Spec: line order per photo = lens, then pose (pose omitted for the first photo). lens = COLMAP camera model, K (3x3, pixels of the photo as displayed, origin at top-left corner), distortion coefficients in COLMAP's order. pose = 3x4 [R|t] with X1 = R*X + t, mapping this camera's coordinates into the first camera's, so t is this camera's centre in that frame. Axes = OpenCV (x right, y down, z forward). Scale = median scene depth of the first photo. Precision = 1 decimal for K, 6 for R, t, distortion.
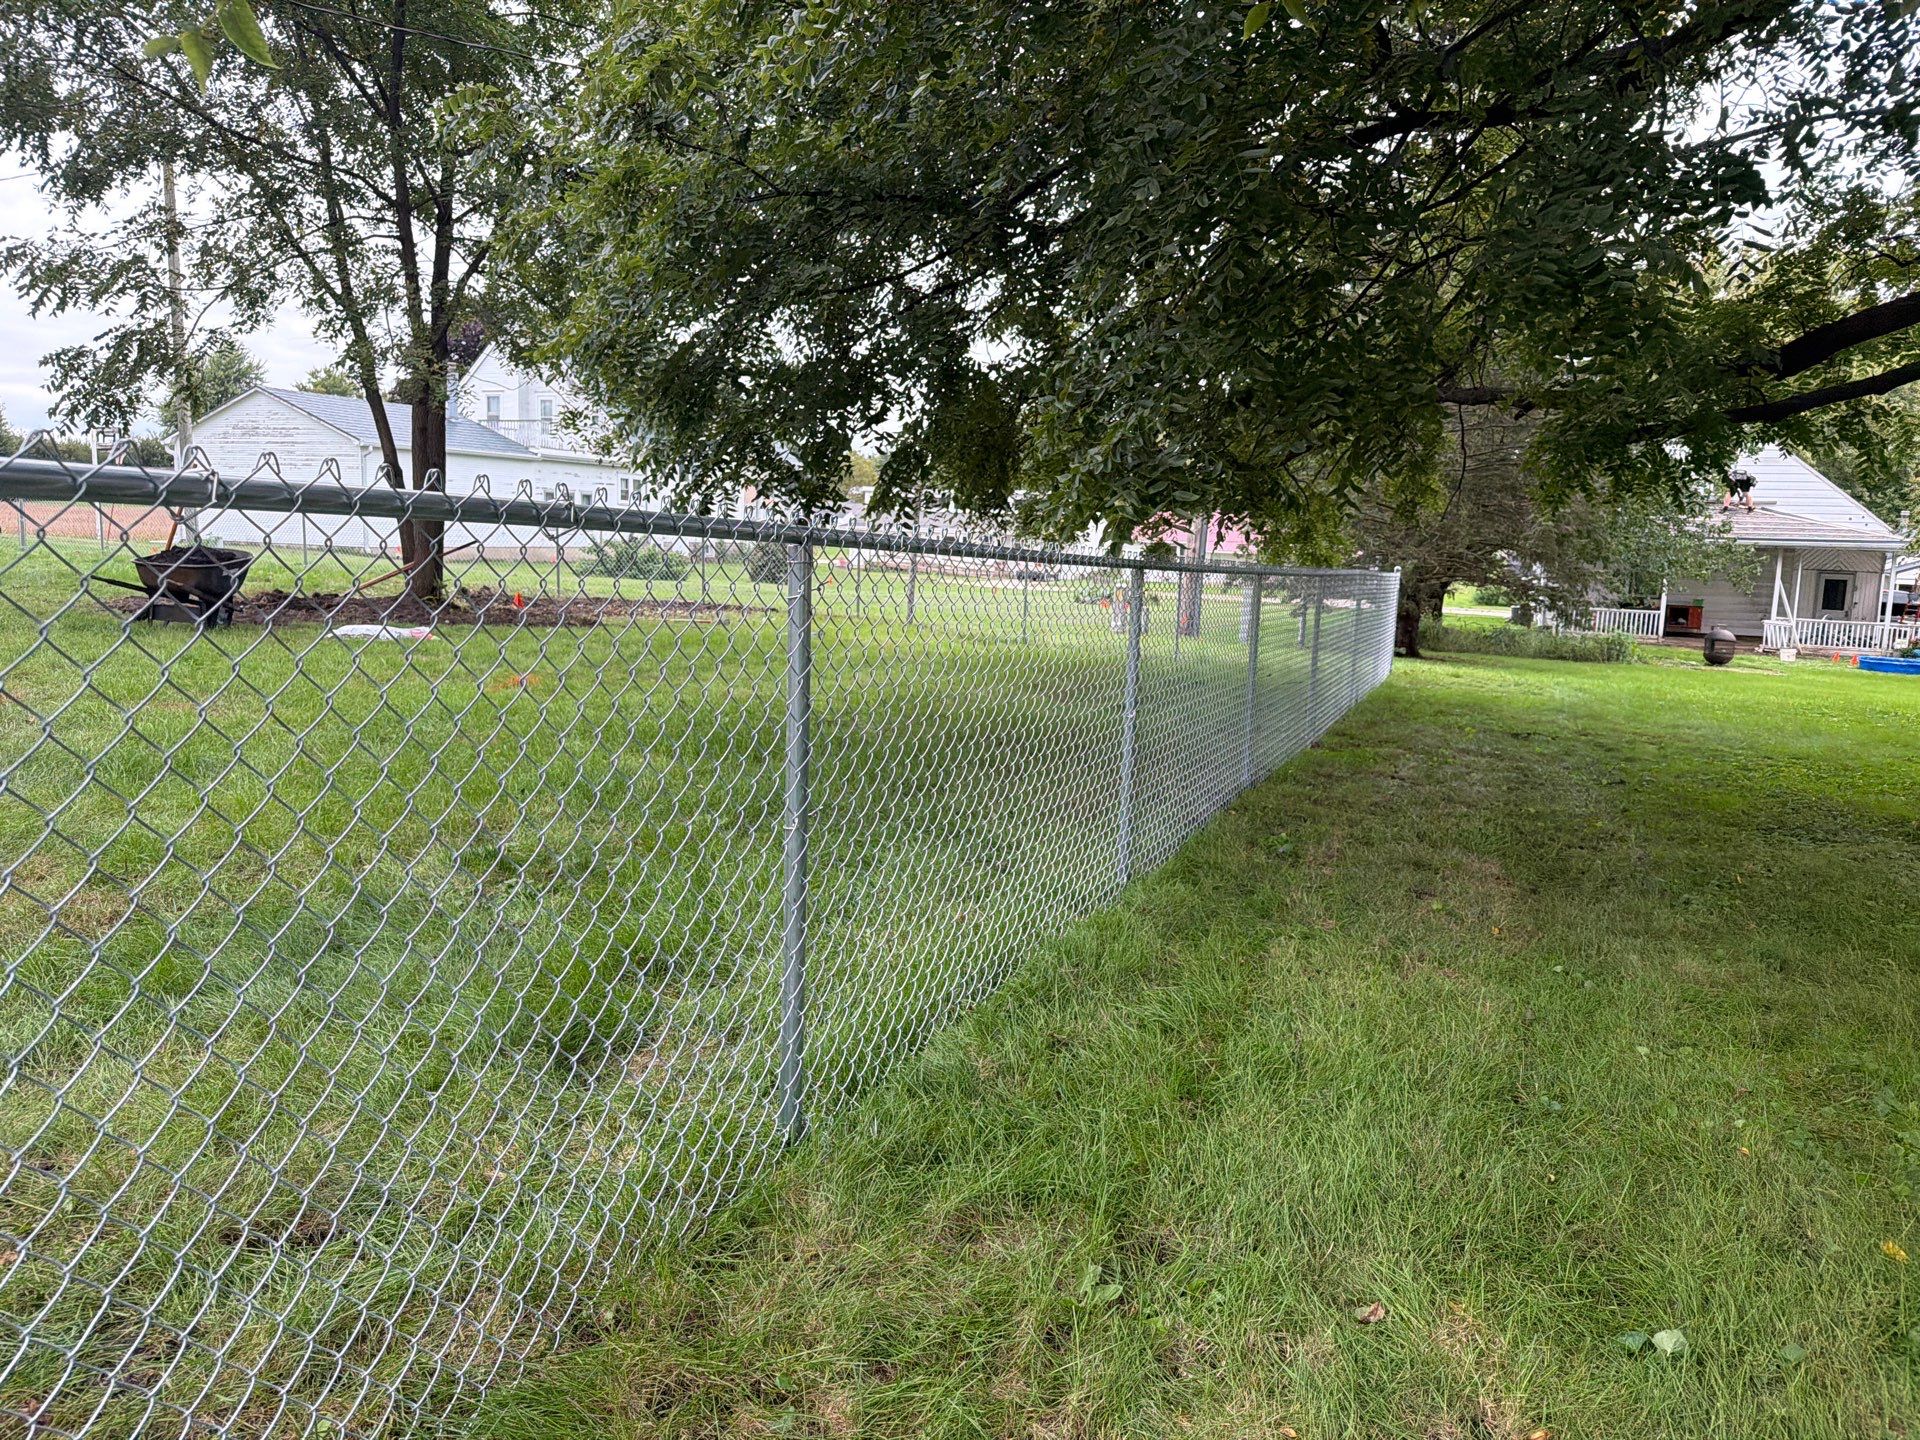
lens RADIAL K [[1364.9, 0, 973.6], [0, 1364.9, 716.4], [0, 0, 1]] dist [0.014436, -0.010799]
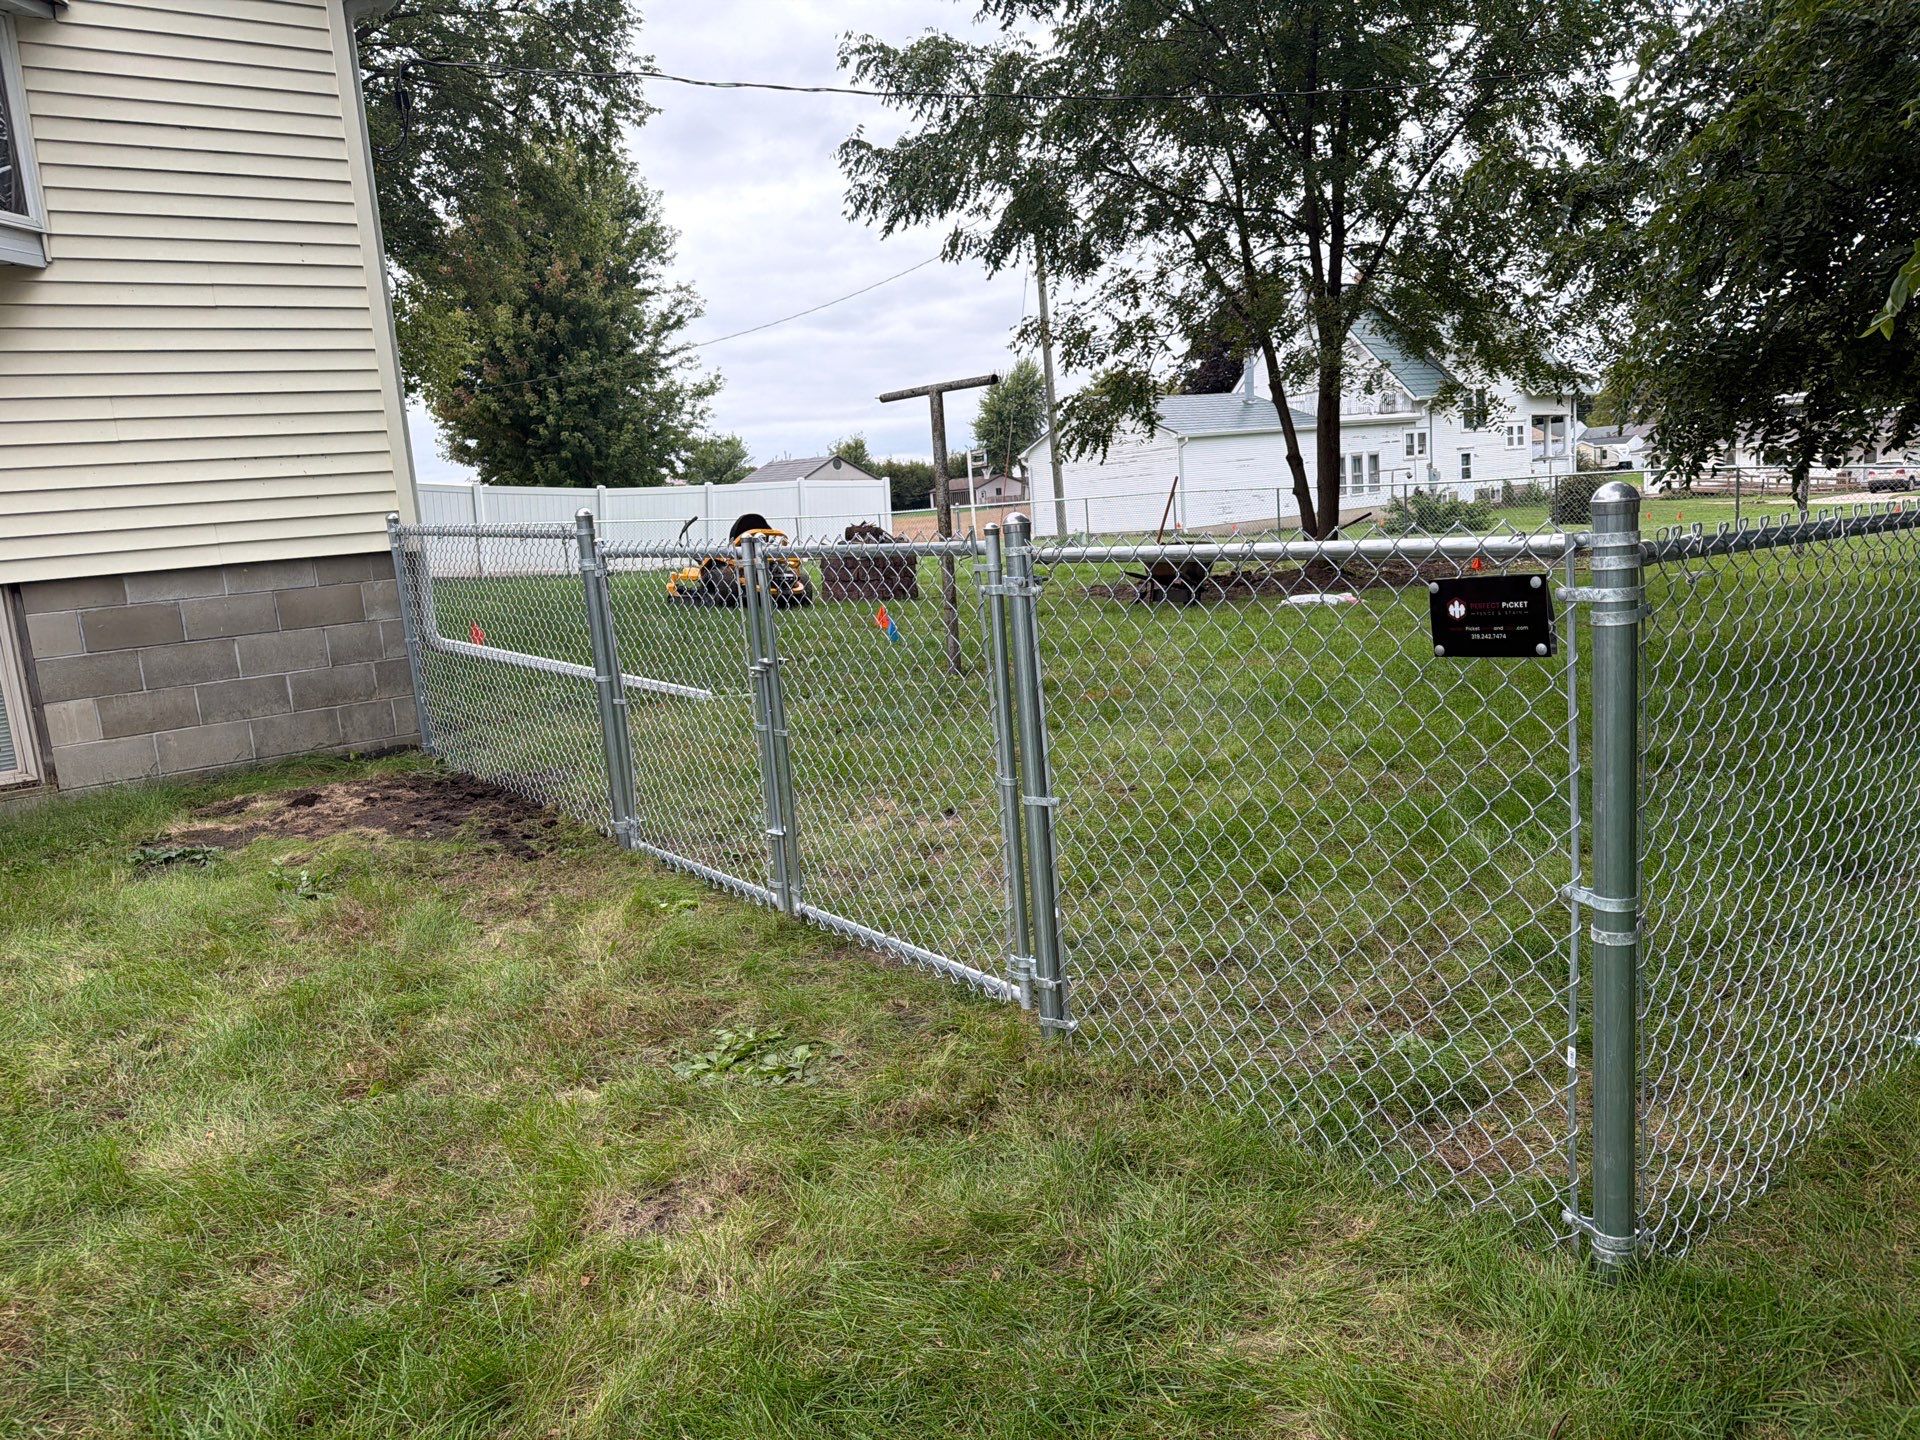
lens RADIAL K [[1344.6, 0, 975.2], [0, 1344.6, 738.0], [0, 0, 1]] dist [0.080157, -0.113432]
pose [[0.858654, -0.010864, -0.512440, -0.052046], [0.034857, 0.998698, 0.037234, 0.003409], [0.511369, -0.049833, 0.857915, -0.106132]]
